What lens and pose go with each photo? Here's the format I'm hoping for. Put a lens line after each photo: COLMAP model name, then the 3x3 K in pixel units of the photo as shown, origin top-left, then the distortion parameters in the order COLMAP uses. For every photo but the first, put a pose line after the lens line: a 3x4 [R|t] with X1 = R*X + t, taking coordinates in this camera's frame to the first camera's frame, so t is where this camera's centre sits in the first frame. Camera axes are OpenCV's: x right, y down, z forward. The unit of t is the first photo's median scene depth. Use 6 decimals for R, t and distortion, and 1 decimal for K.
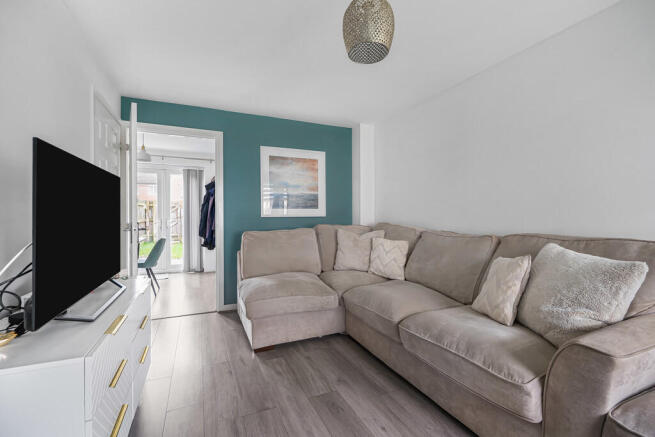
lens RADIAL K [[294.0, 0, 328.1], [0, 294.0, 218.8], [0, 0, 1]] dist [-0.003095, 0.000998]
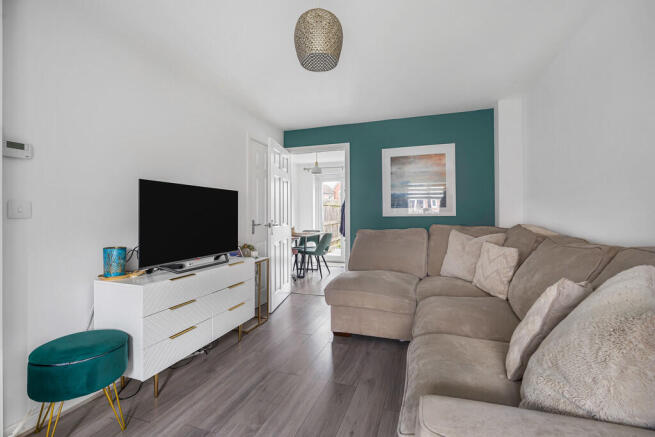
lens RADIAL K [[294.0, 0, 327.3], [0, 294.0, 215.8], [0, 0, 1]] dist [-0.003095, 0.000998]
pose [[0.720180, -0.000501, -0.693787, 0.380099], [-0.005529, 0.999964, -0.006461, -0.000500], [0.693765, 0.008489, 0.720151, 0.110222]]
